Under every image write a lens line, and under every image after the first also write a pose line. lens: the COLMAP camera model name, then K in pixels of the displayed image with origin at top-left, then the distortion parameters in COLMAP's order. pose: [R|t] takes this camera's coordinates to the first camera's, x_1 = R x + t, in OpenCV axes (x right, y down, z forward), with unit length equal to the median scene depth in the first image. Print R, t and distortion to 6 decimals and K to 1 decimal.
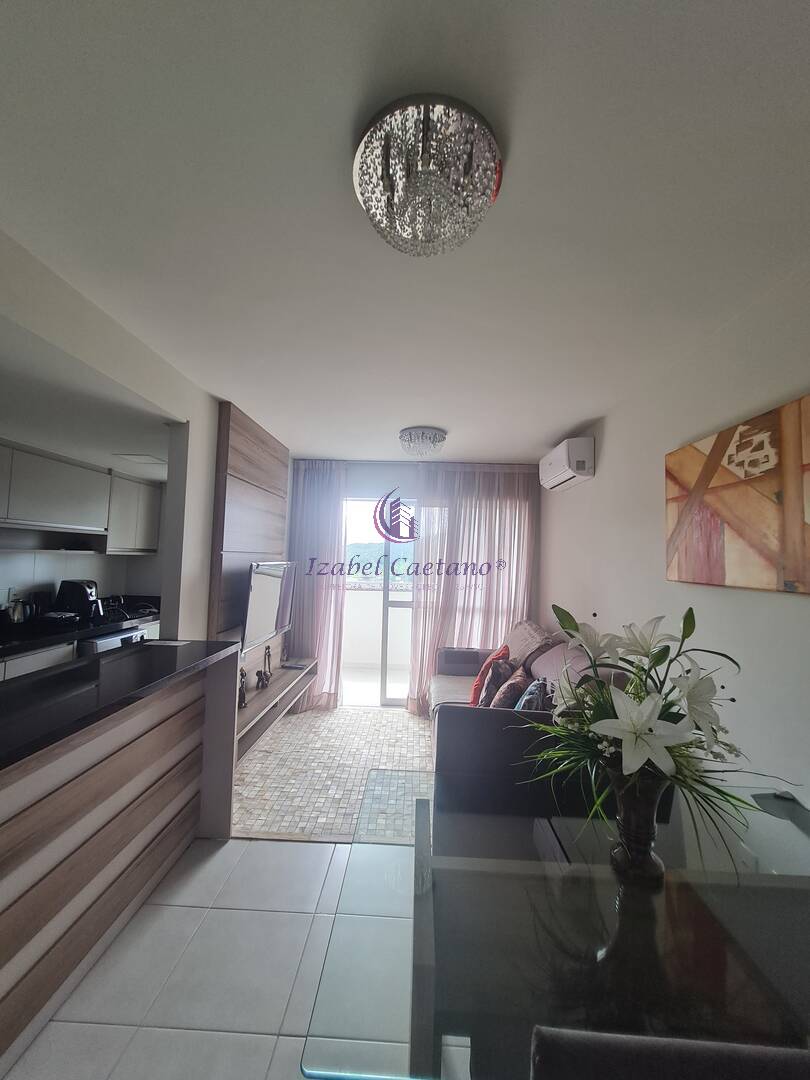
lens RADIAL K [[421.5, 0, 405.0], [0, 421.5, 532.4], [0, 0, 1]] dist [0.001460, -0.000722]
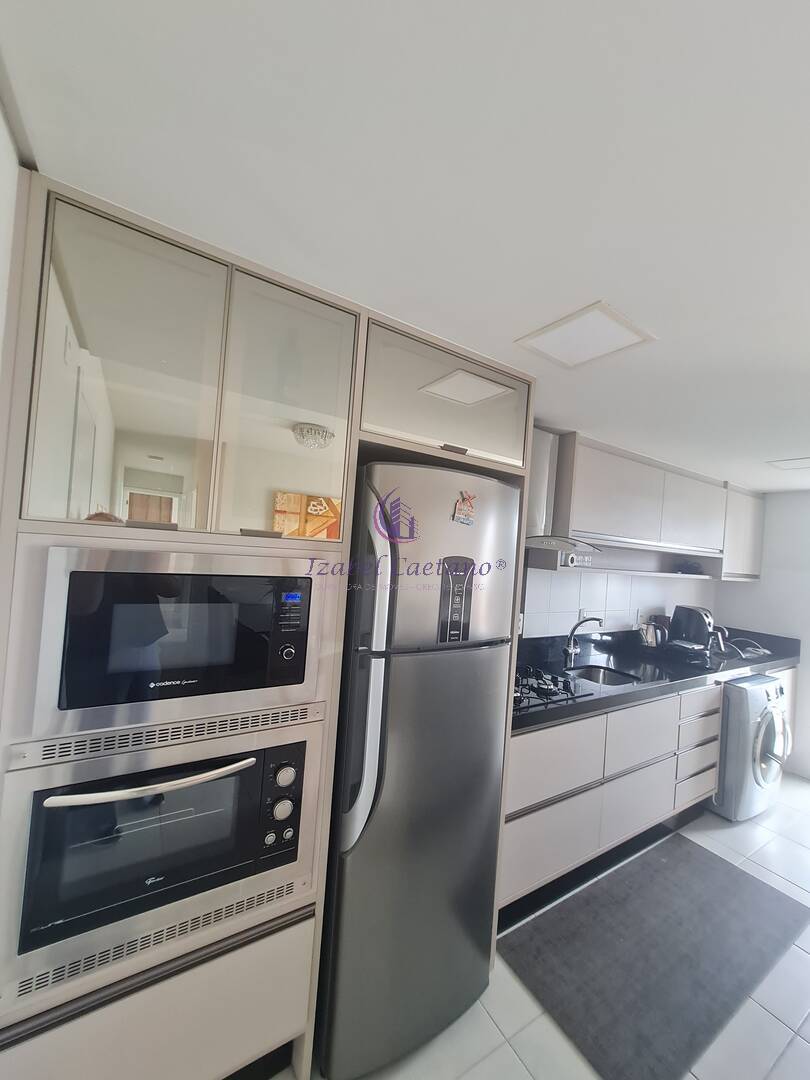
lens RADIAL K [[421.5, 0, 403.6], [0, 421.5, 540.0], [0, 0, 1]] dist [0.001460, -0.000722]
pose [[0.552309, 0.006375, -0.833615, -0.430027], [-0.011746, 0.999931, -0.000136, -0.028217], [0.833556, 0.009867, 0.552346, -0.032514]]
